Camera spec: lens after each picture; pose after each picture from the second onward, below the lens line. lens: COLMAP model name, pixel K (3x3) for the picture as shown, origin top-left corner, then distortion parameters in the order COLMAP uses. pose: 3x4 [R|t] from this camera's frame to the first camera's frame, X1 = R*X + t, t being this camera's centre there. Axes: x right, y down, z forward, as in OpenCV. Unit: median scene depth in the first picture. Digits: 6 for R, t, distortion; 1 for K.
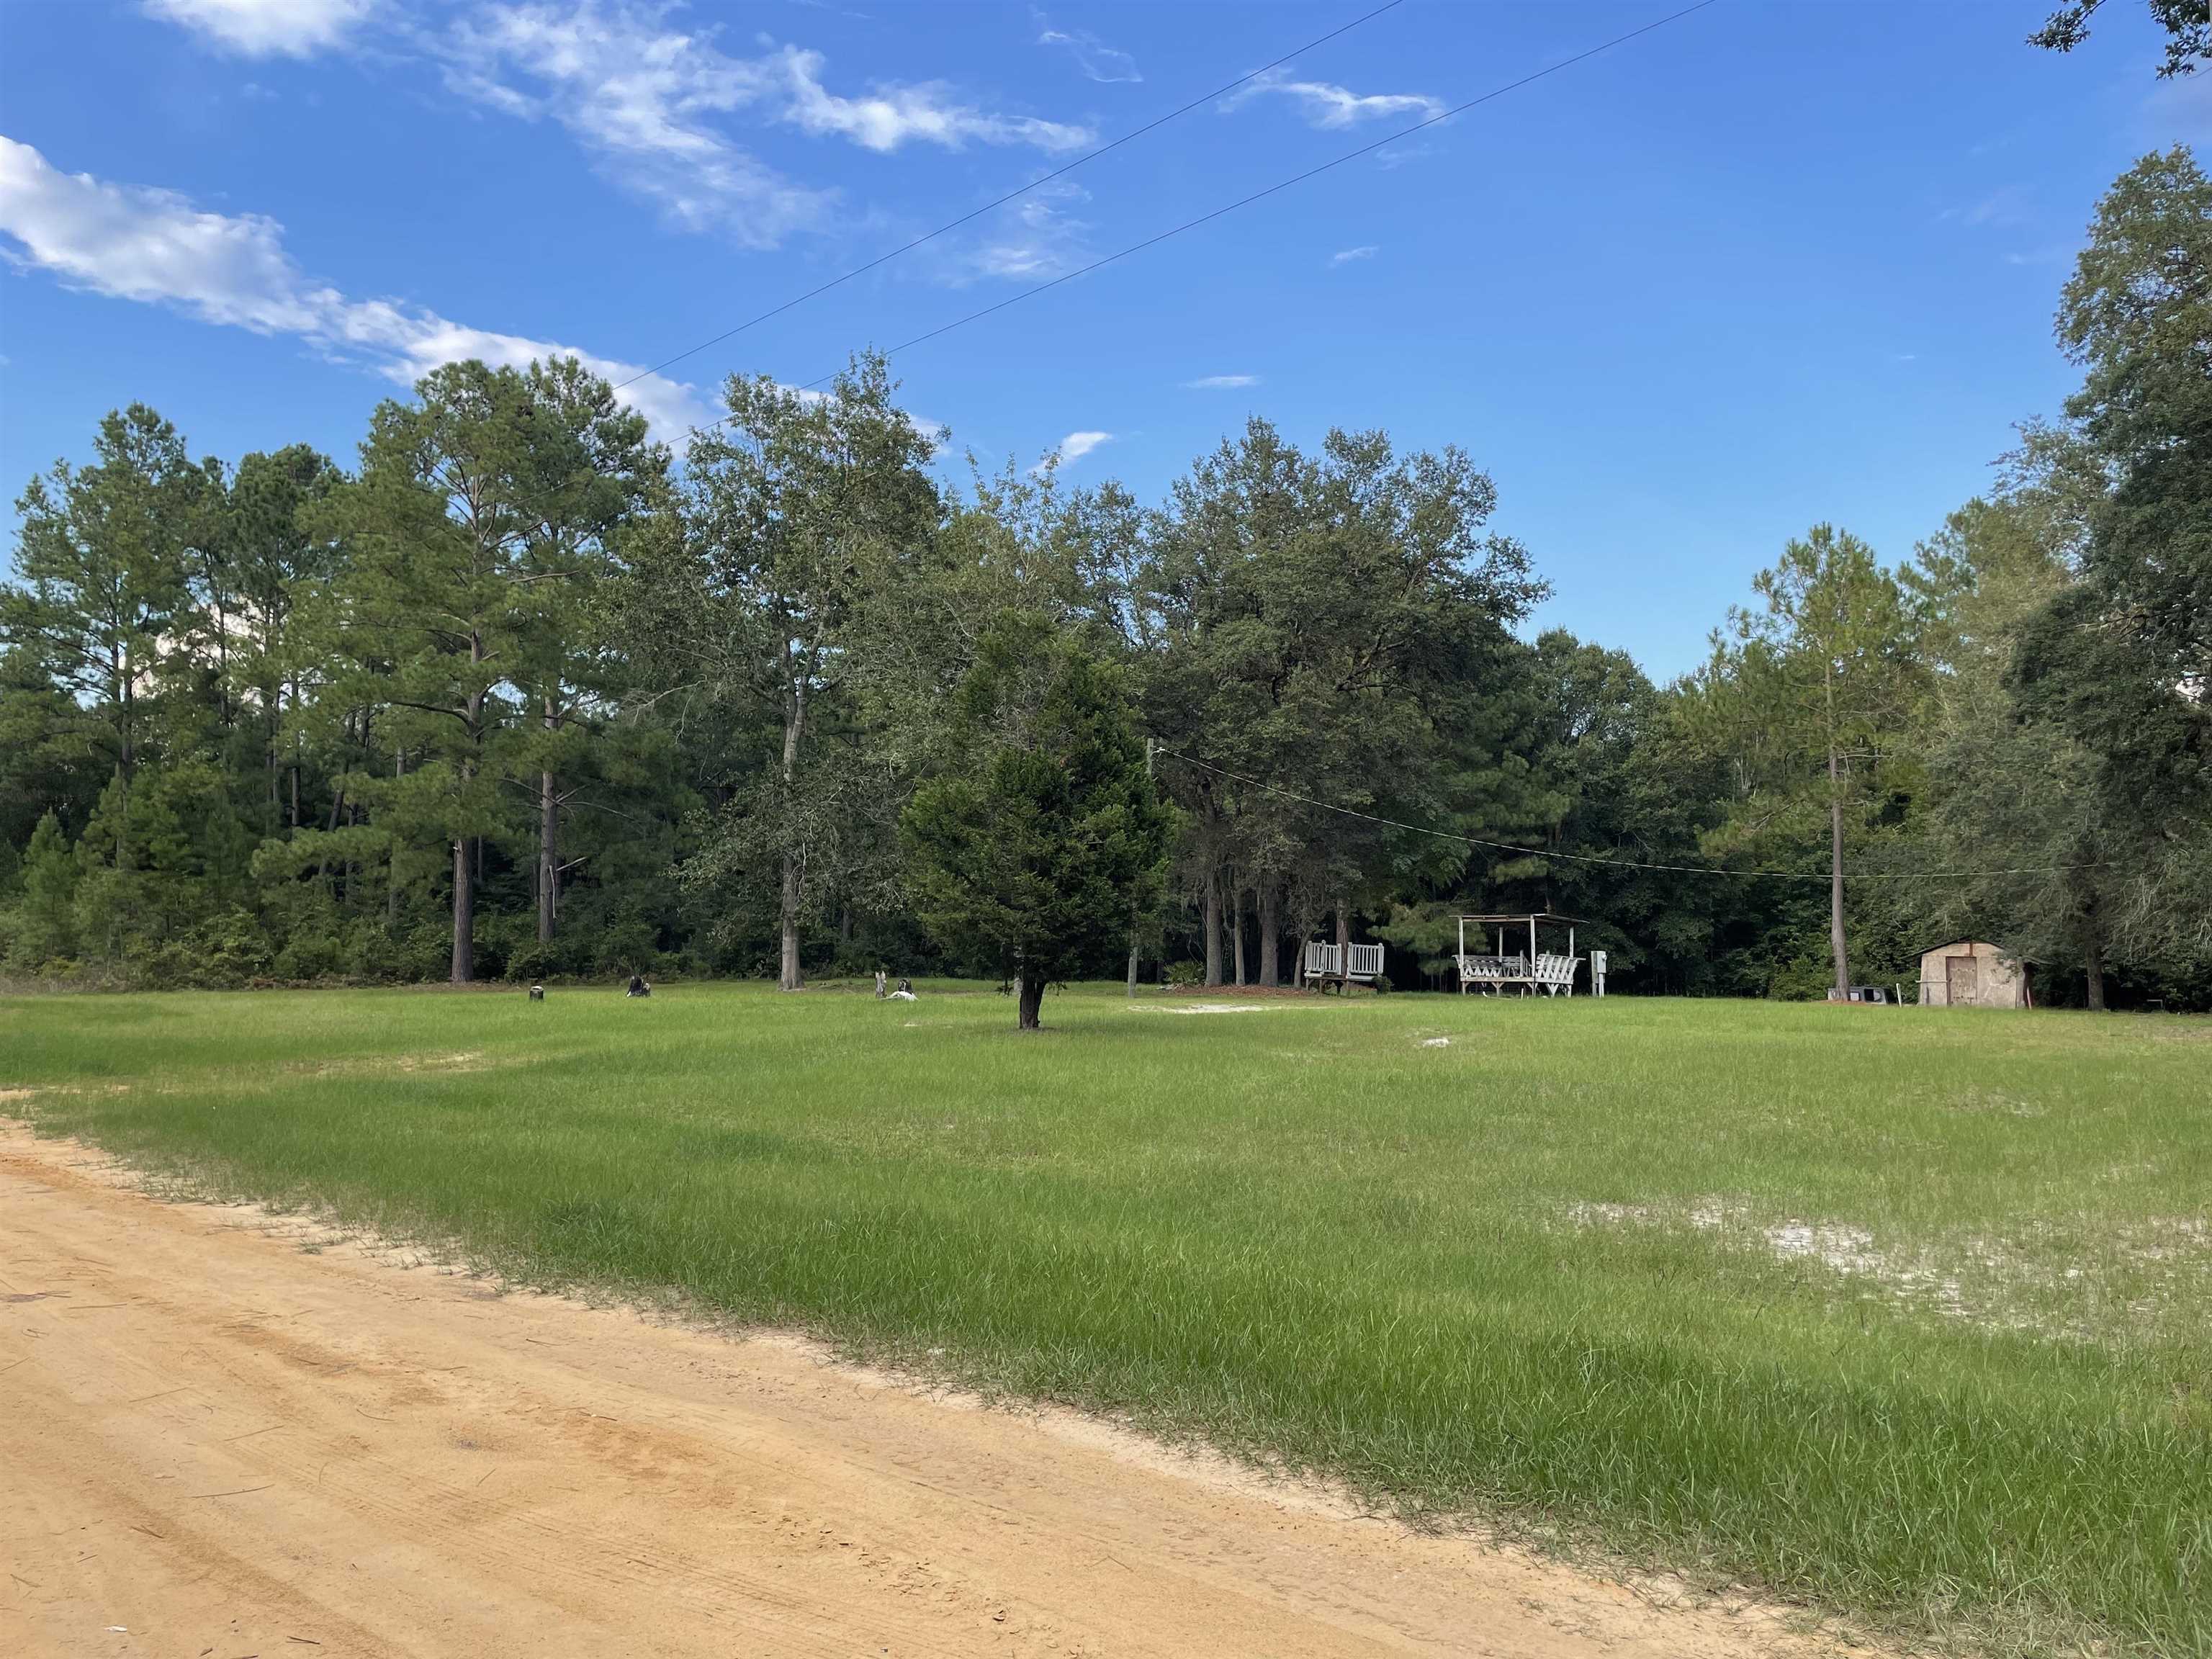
lens RADIAL K [[1655.1, 0, 1119.2], [0, 1655.1, 792.4], [0, 0, 1]] dist [0.085704, -0.109475]
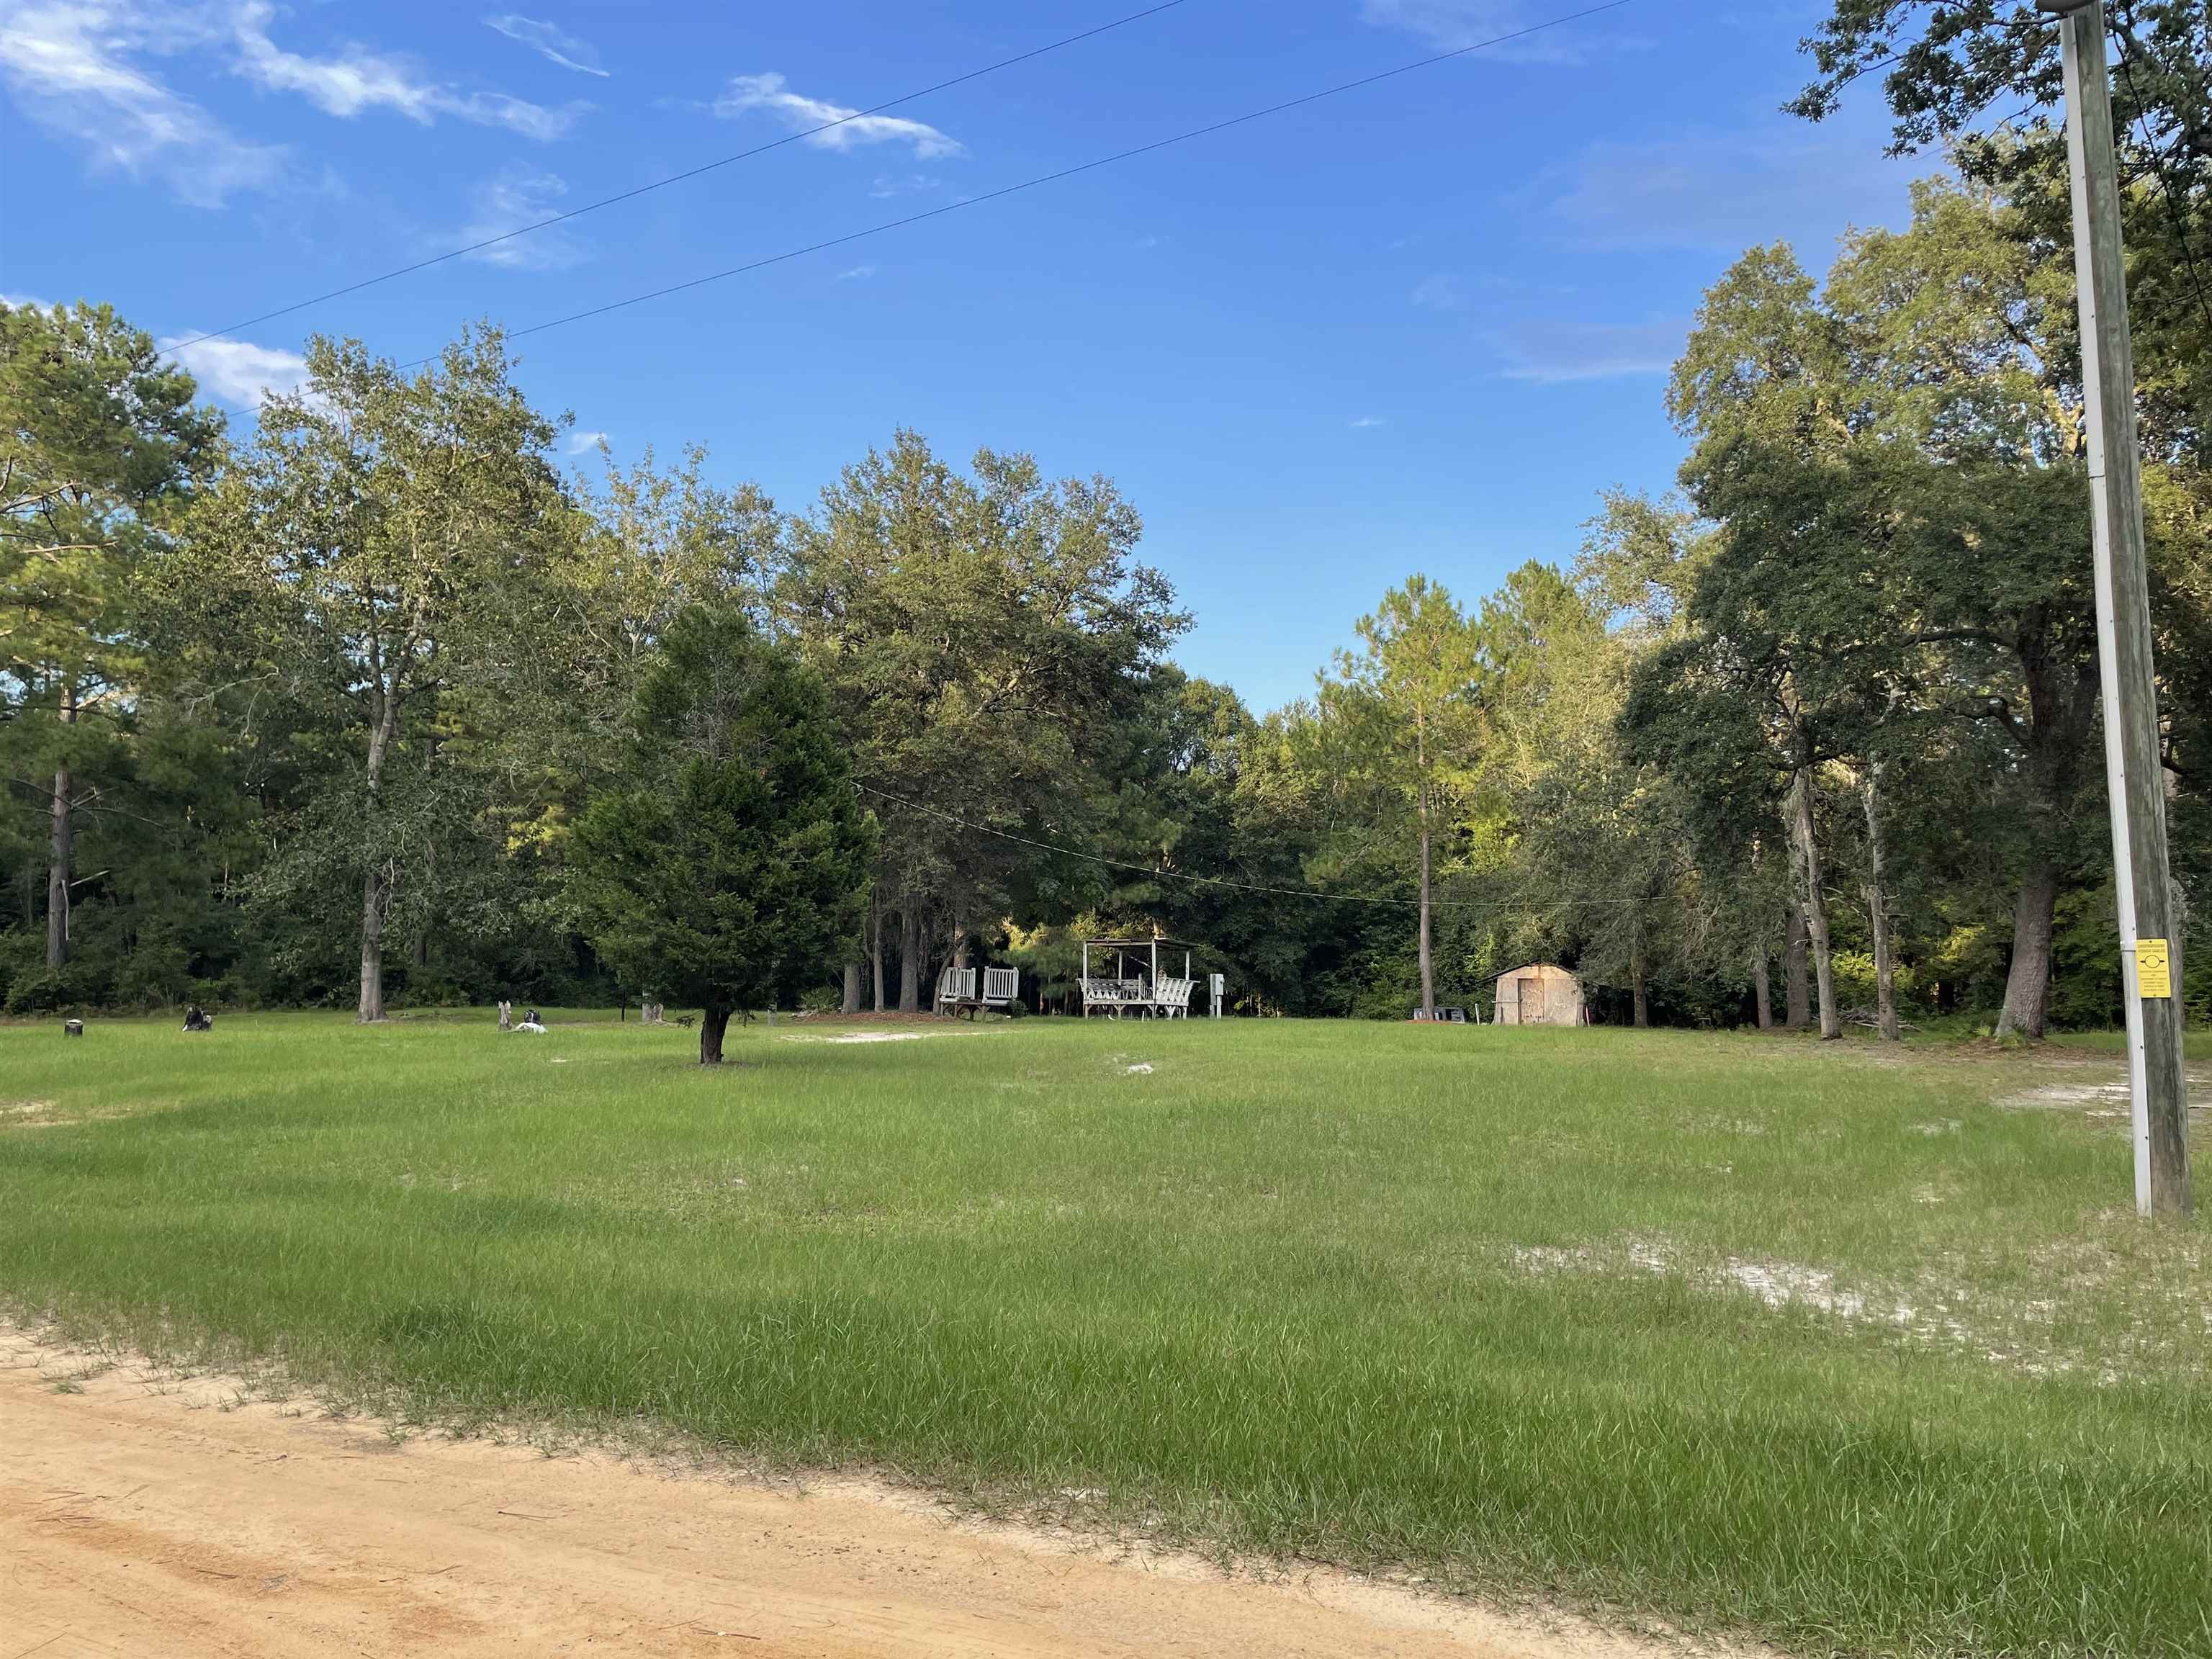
lens RADIAL K [[1655.1, 0, 1106.5], [0, 1655.1, 806.0], [0, 0, 1]] dist [0.085704, -0.109475]
pose [[0.970751, 0.023187, 0.238968, -0.032341], [-0.021719, 0.999726, -0.008773, 0.001746], [-0.239106, 0.003326, 0.970988, 0.024984]]
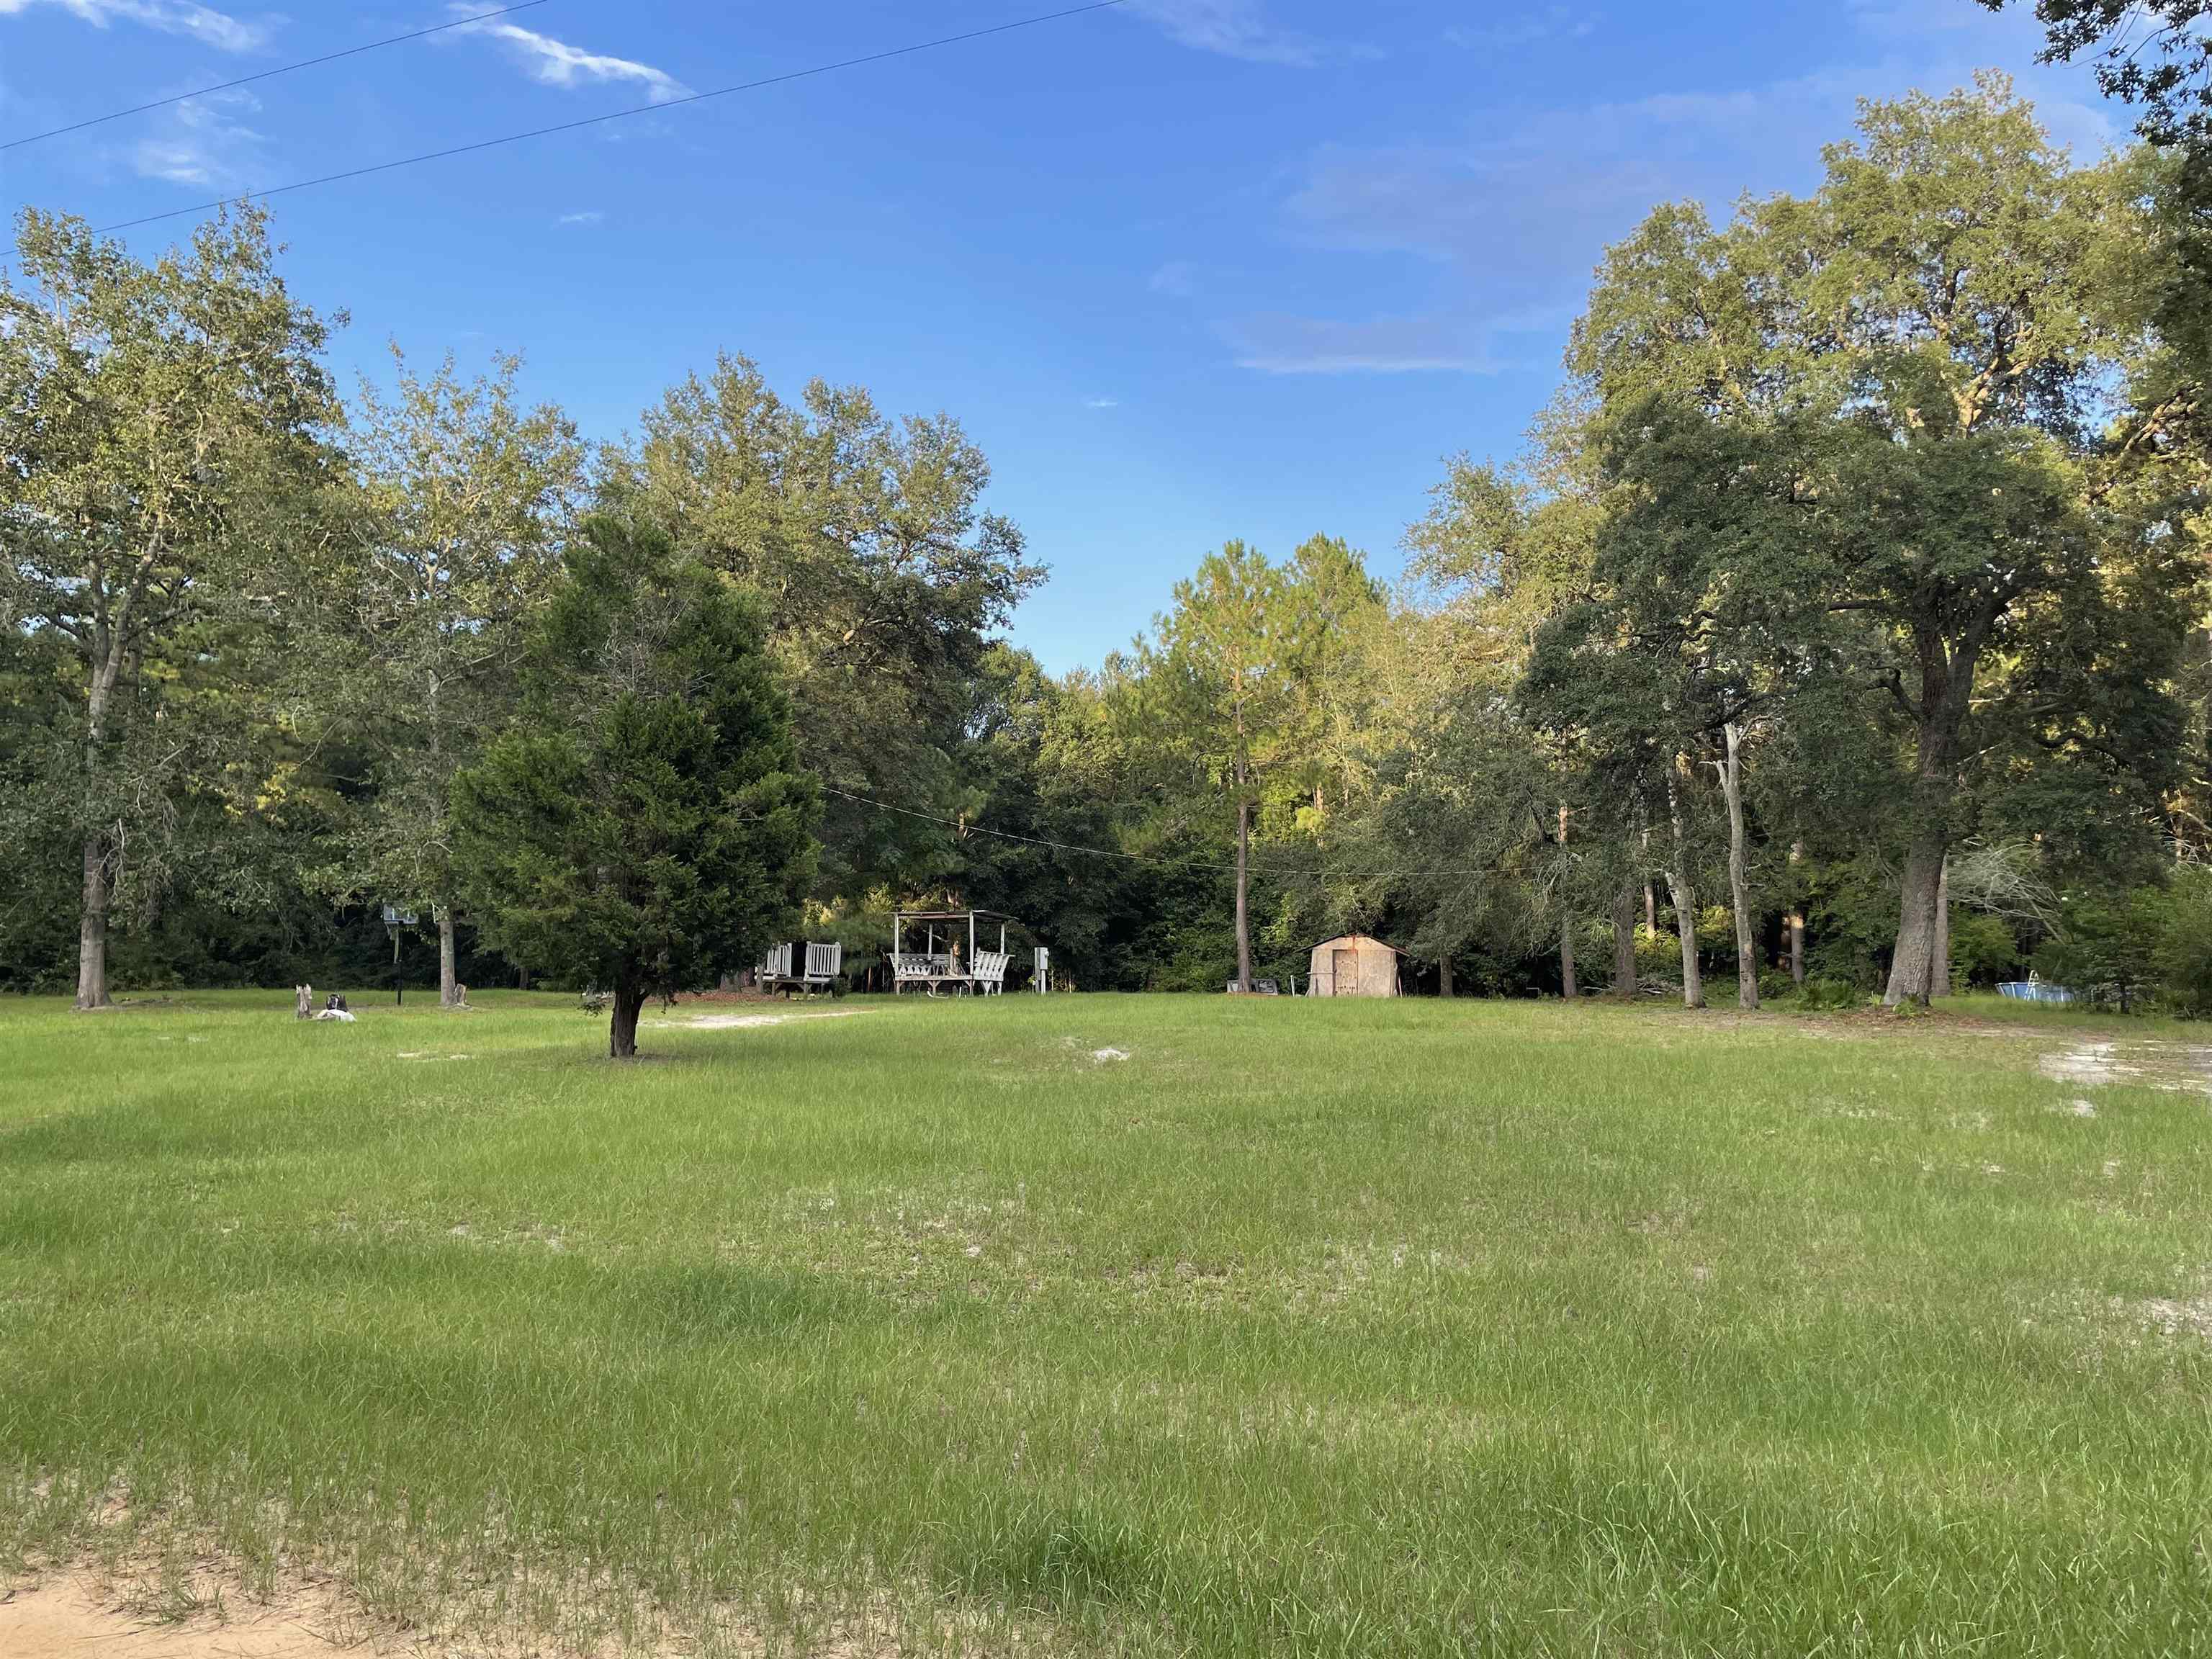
lens RADIAL K [[1655.1, 0, 1127.8], [0, 1655.1, 783.4], [0, 0, 1]] dist [0.085704, -0.109475]
pose [[0.916559, 0.032625, 0.398567, -0.075027], [-0.031249, 0.999462, -0.009951, 0.007247], [-0.398677, -0.003334, 0.917085, 0.097171]]
